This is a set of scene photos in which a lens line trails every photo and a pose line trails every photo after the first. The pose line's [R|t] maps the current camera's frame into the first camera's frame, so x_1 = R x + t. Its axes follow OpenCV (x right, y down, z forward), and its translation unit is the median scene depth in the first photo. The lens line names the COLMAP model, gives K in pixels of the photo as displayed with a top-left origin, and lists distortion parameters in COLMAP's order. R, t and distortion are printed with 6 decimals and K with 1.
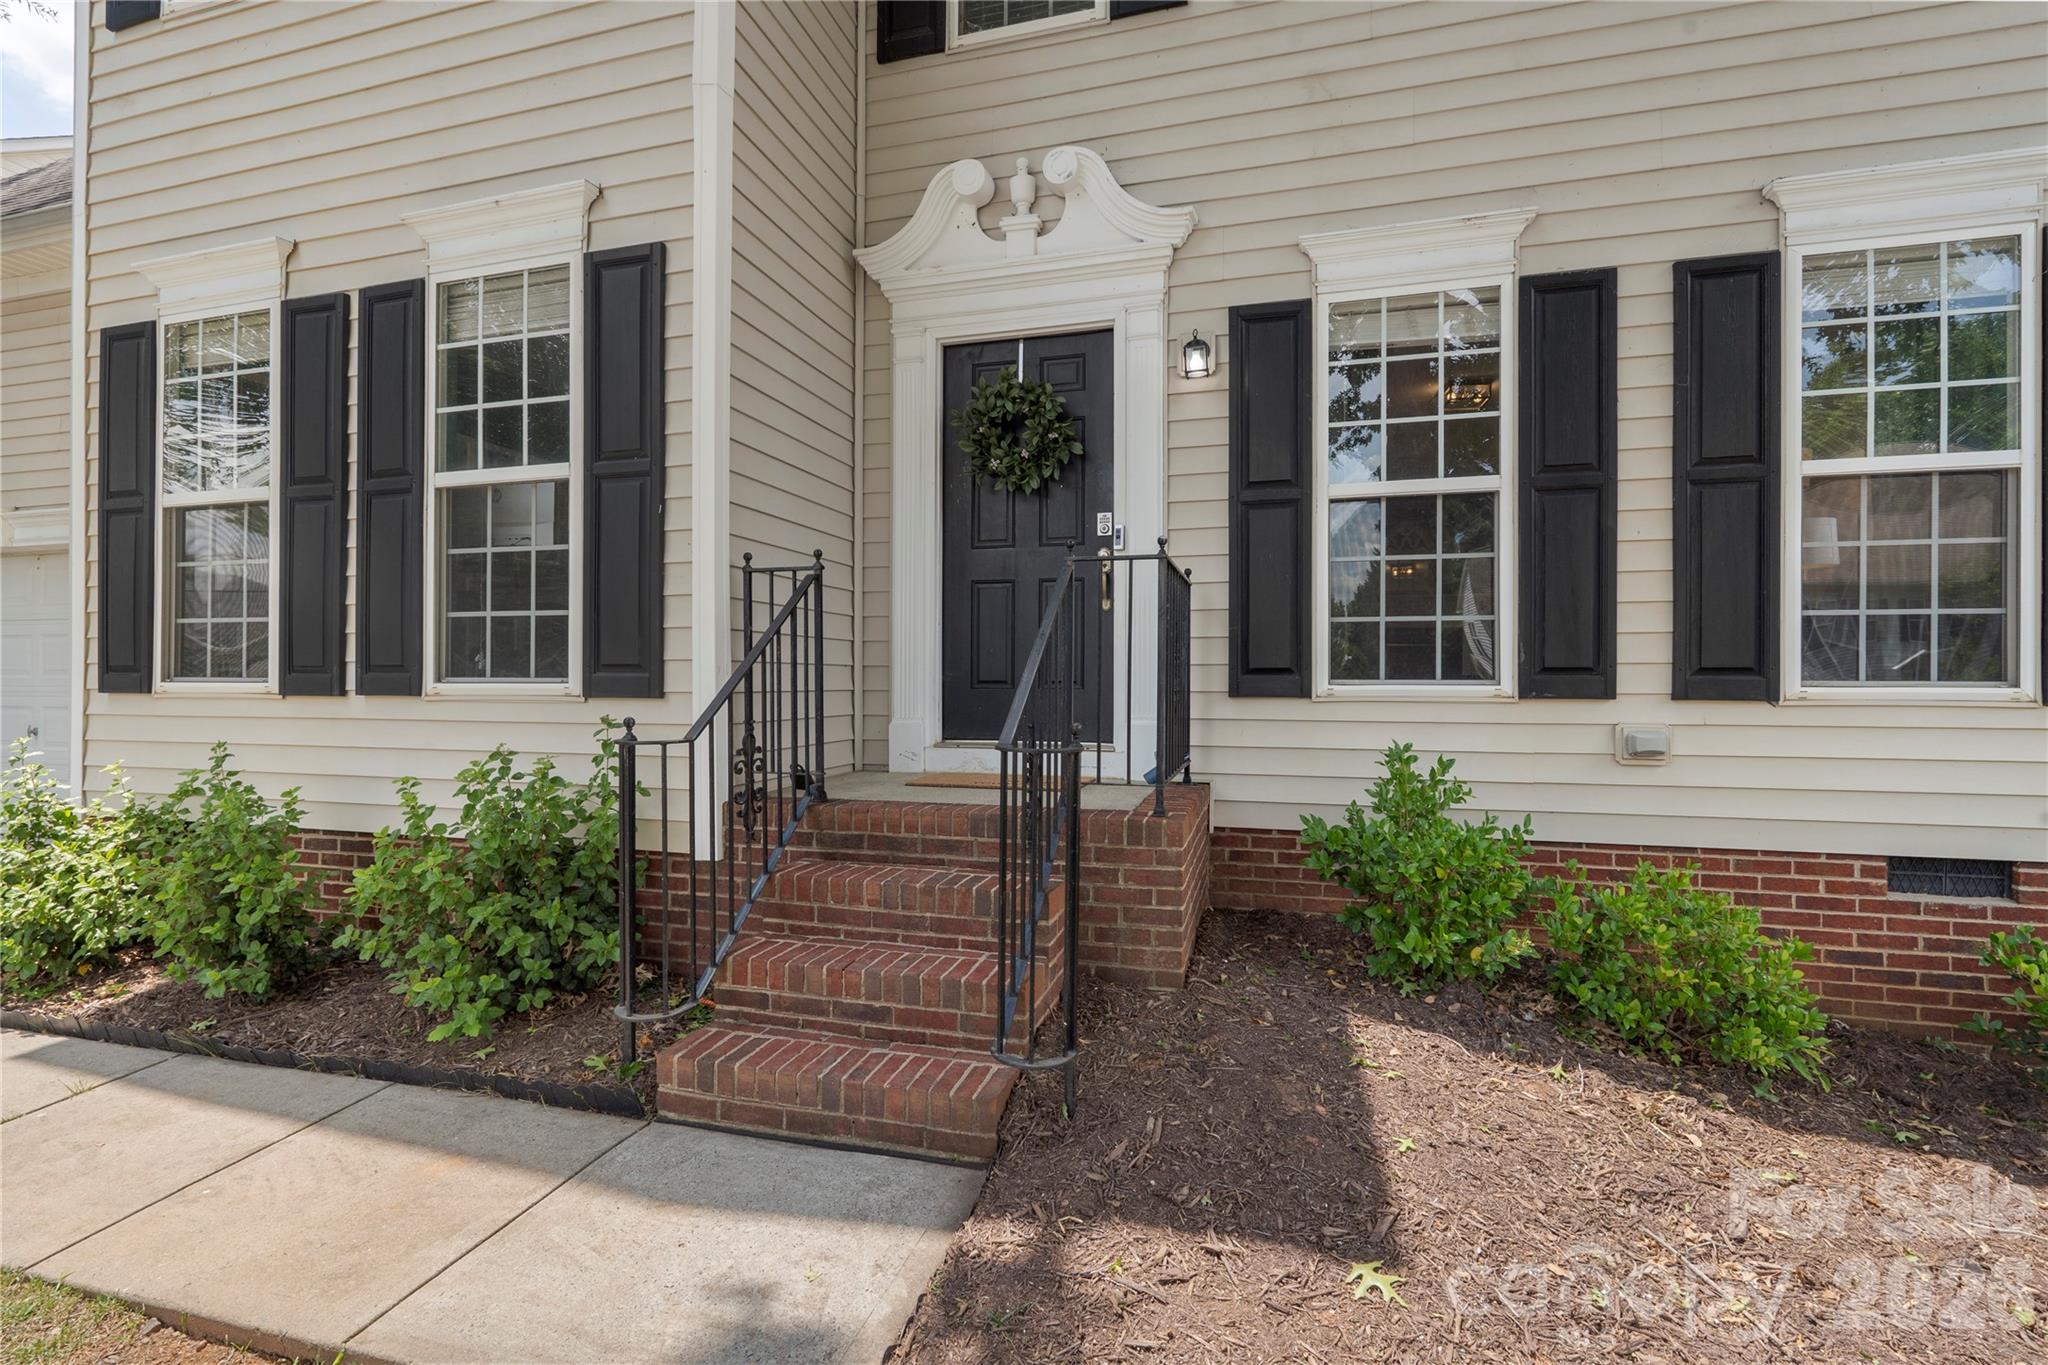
lens RADIAL K [[913.9, 0, 1006.4], [0, 913.9, 686.6], [0, 0, 1]] dist [-0.002304, -0.000337]
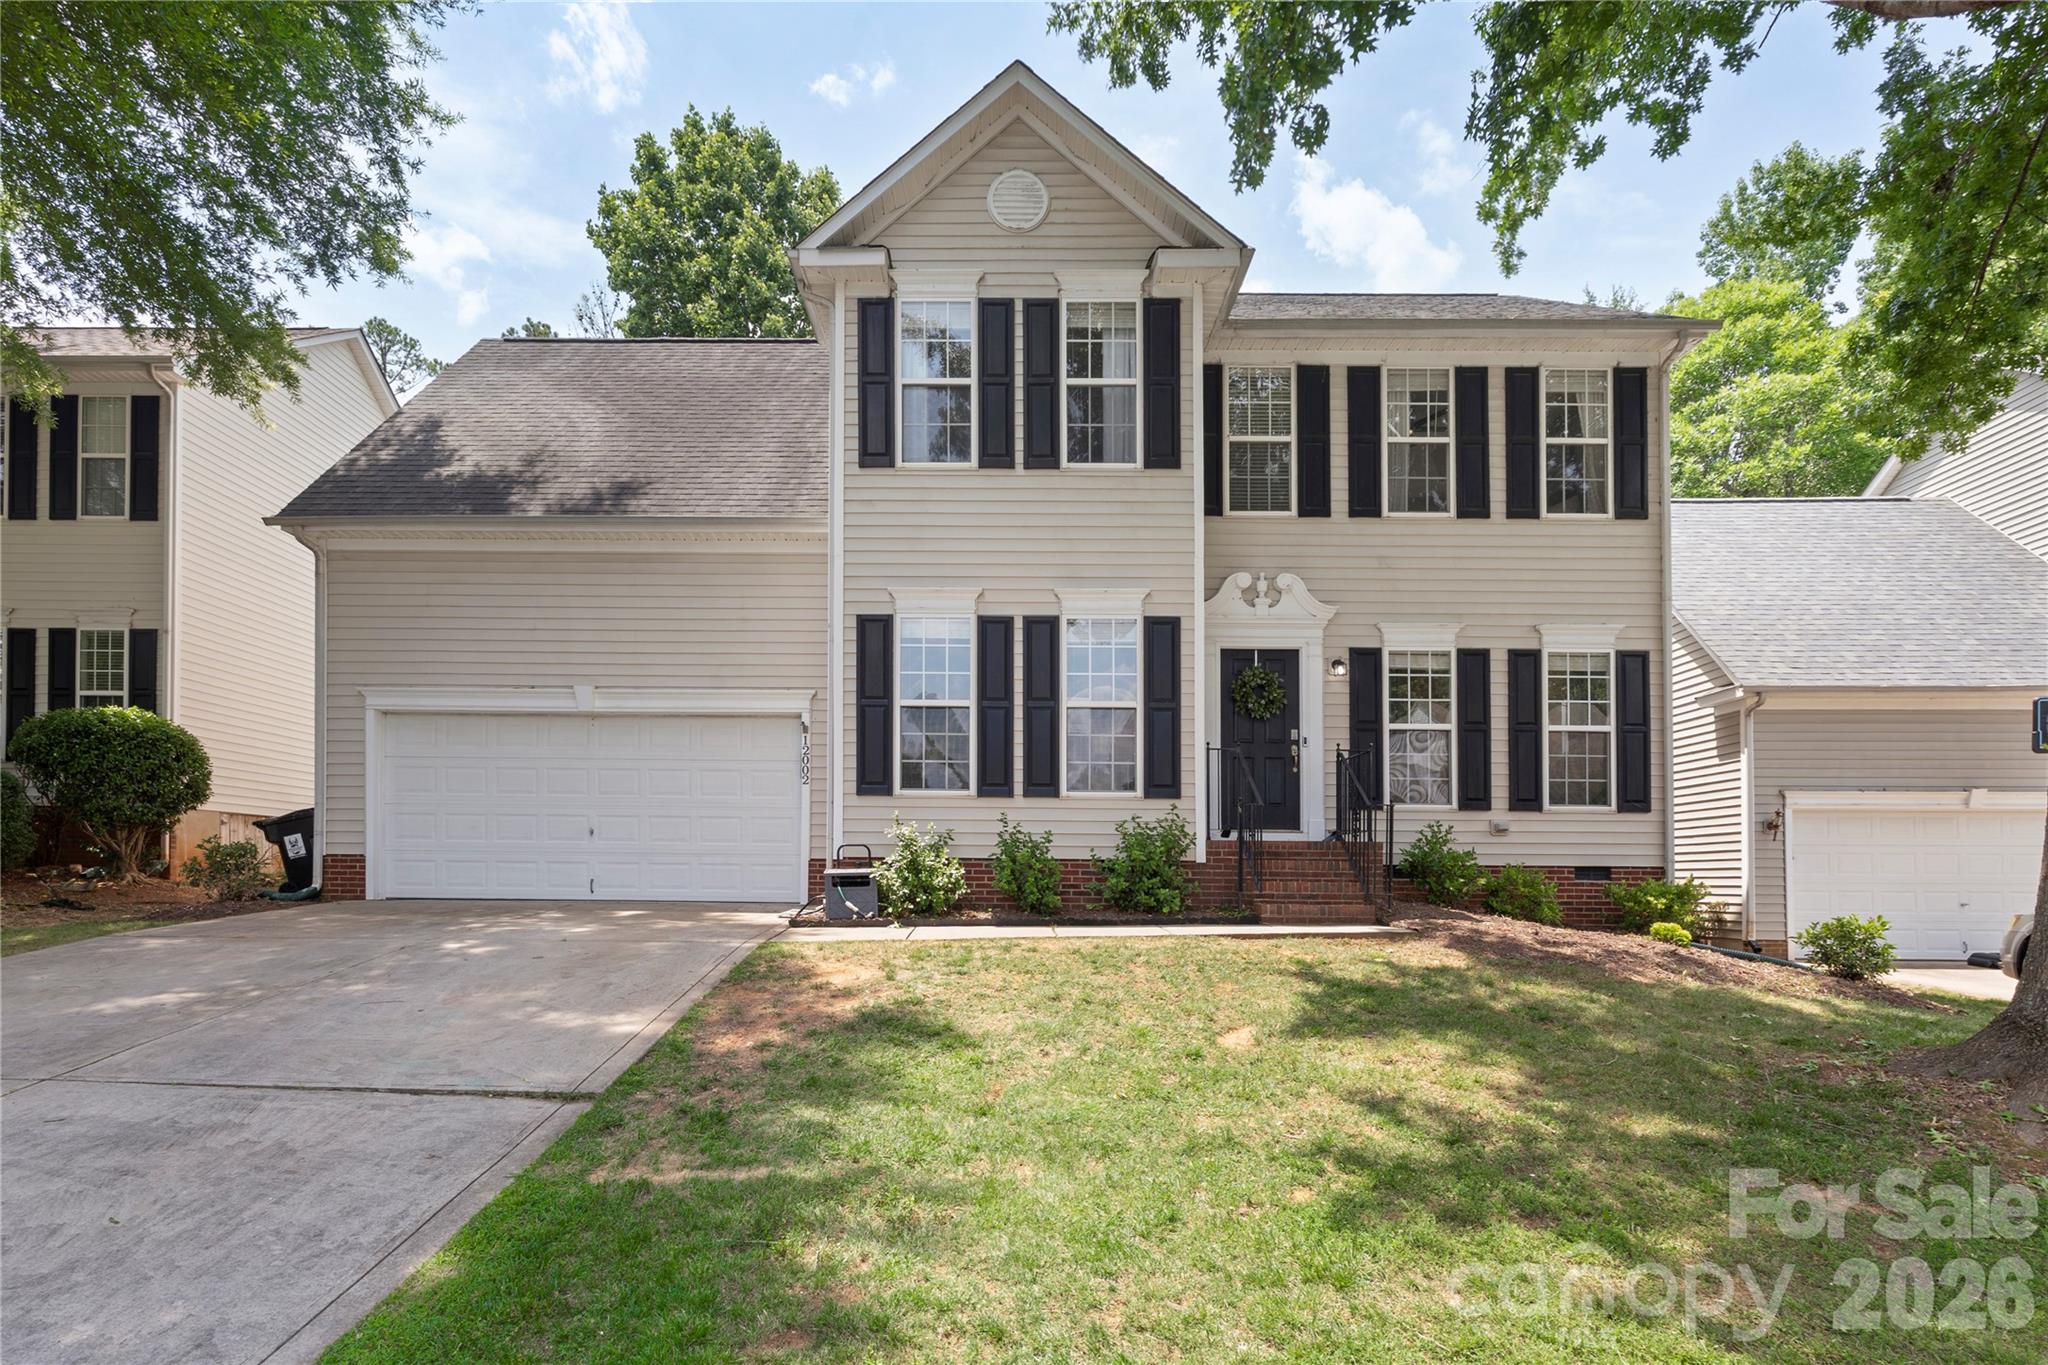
lens RADIAL K [[996.3, 0, 994.8], [0, 996.3, 863.7], [0, 0, 1]] dist [0.002642, 0.001721]
pose [[0.961052, 0.011496, 0.276127, -1.408144], [-0.006829, 0.999817, -0.017856, 0.211838], [-0.276282, 0.015275, 0.960955, -1.287106]]
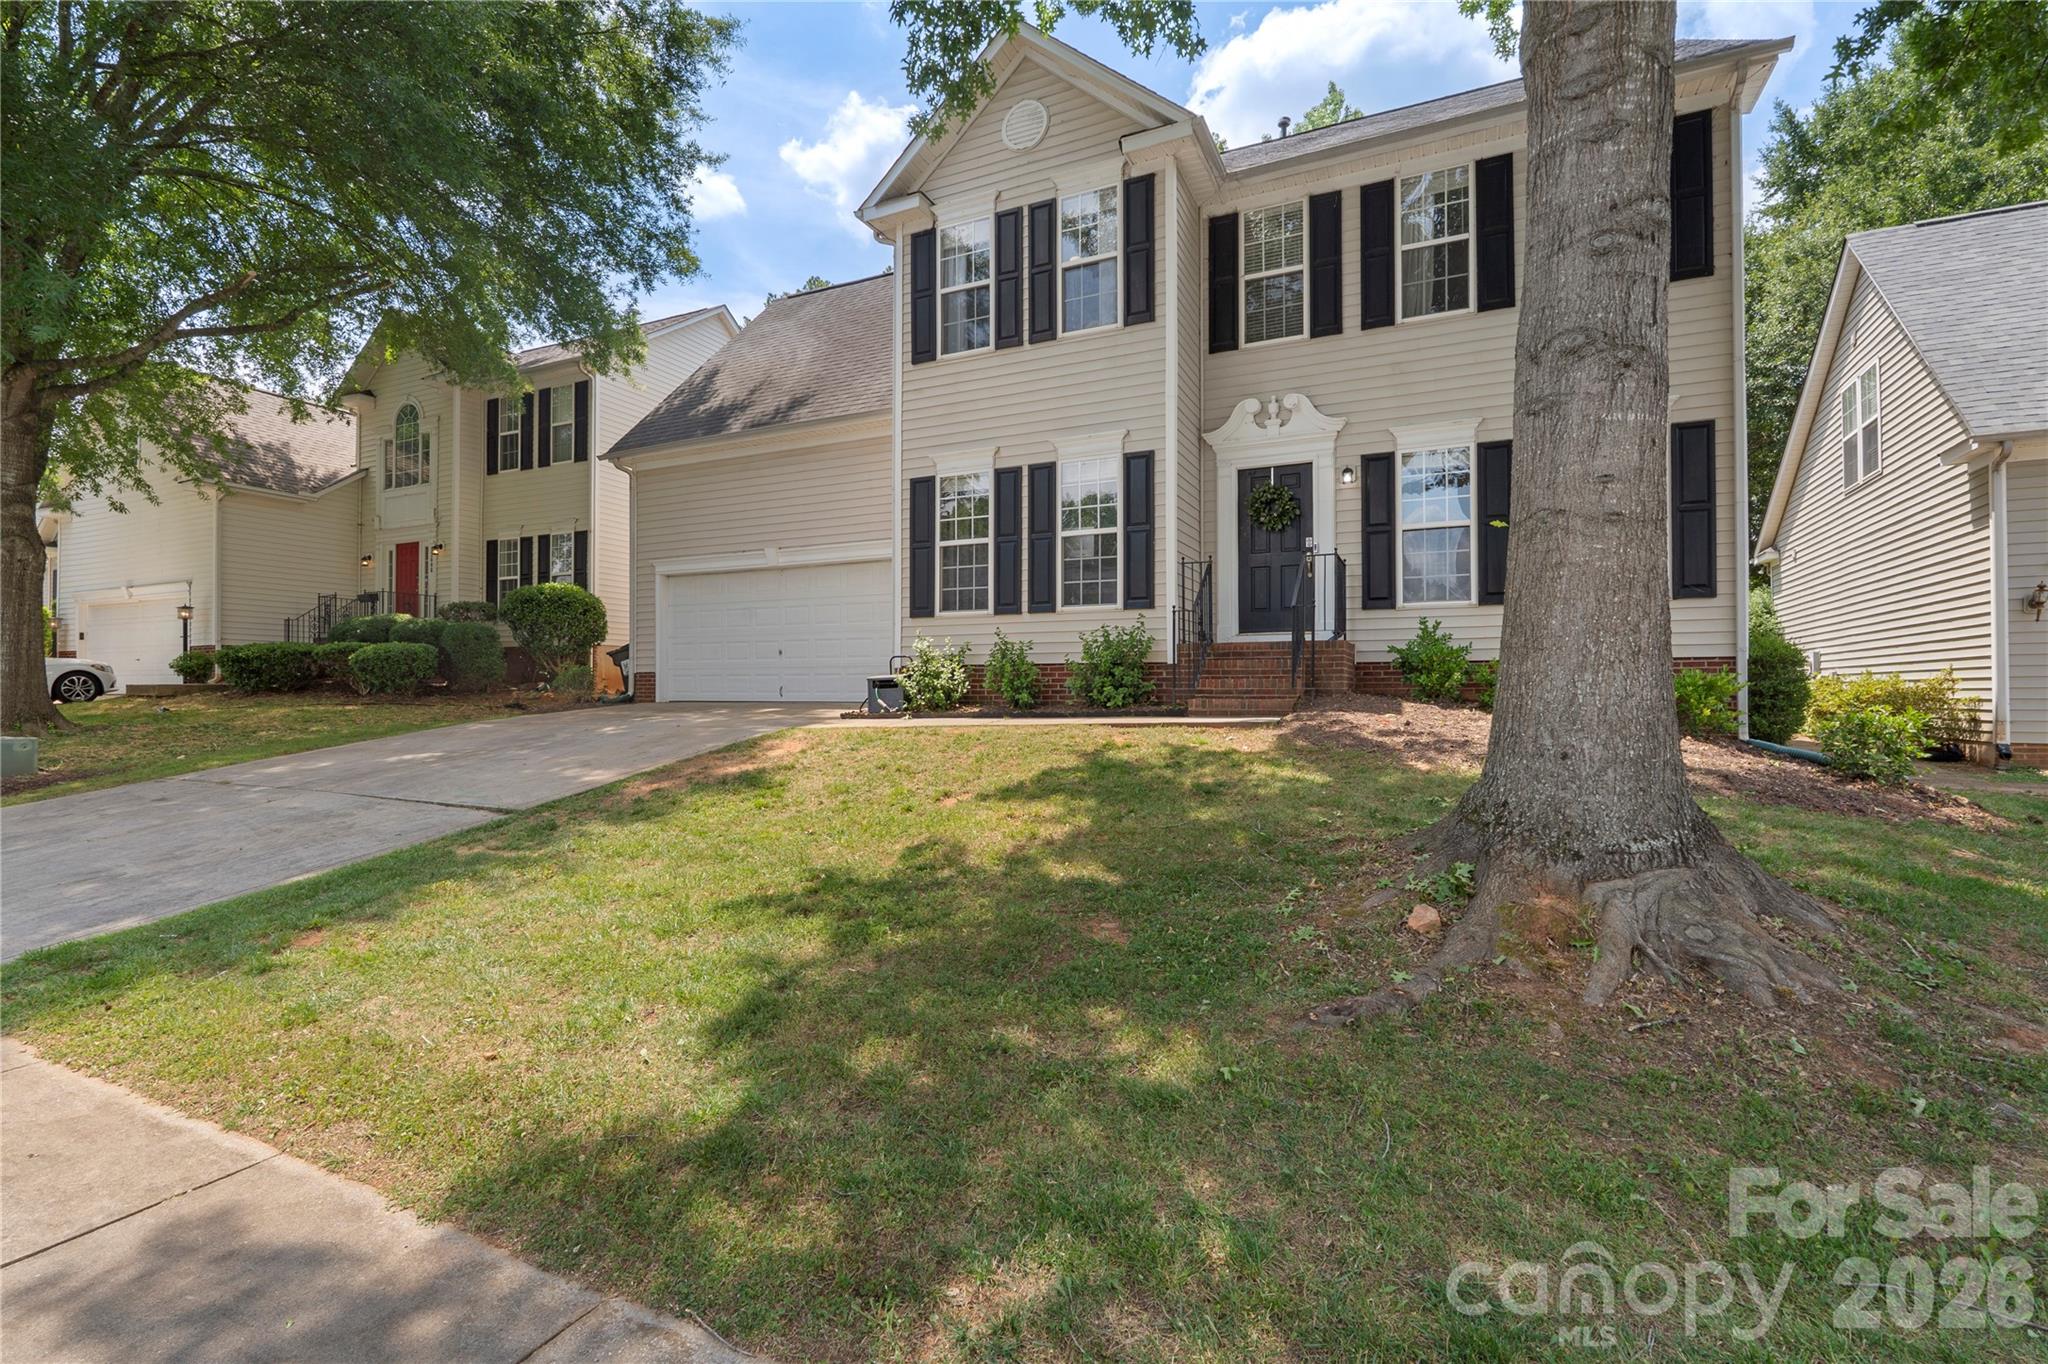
lens RADIAL K [[913.9, 0, 1020.5], [0, 913.9, 680.5], [0, 0, 1]] dist [-0.002304, -0.000337]
pose [[0.989086, -0.006247, -0.147207, -0.324698], [0.004349, 0.999903, -0.013216, 0.239726], [0.147276, 0.012431, 0.989017, -1.659201]]
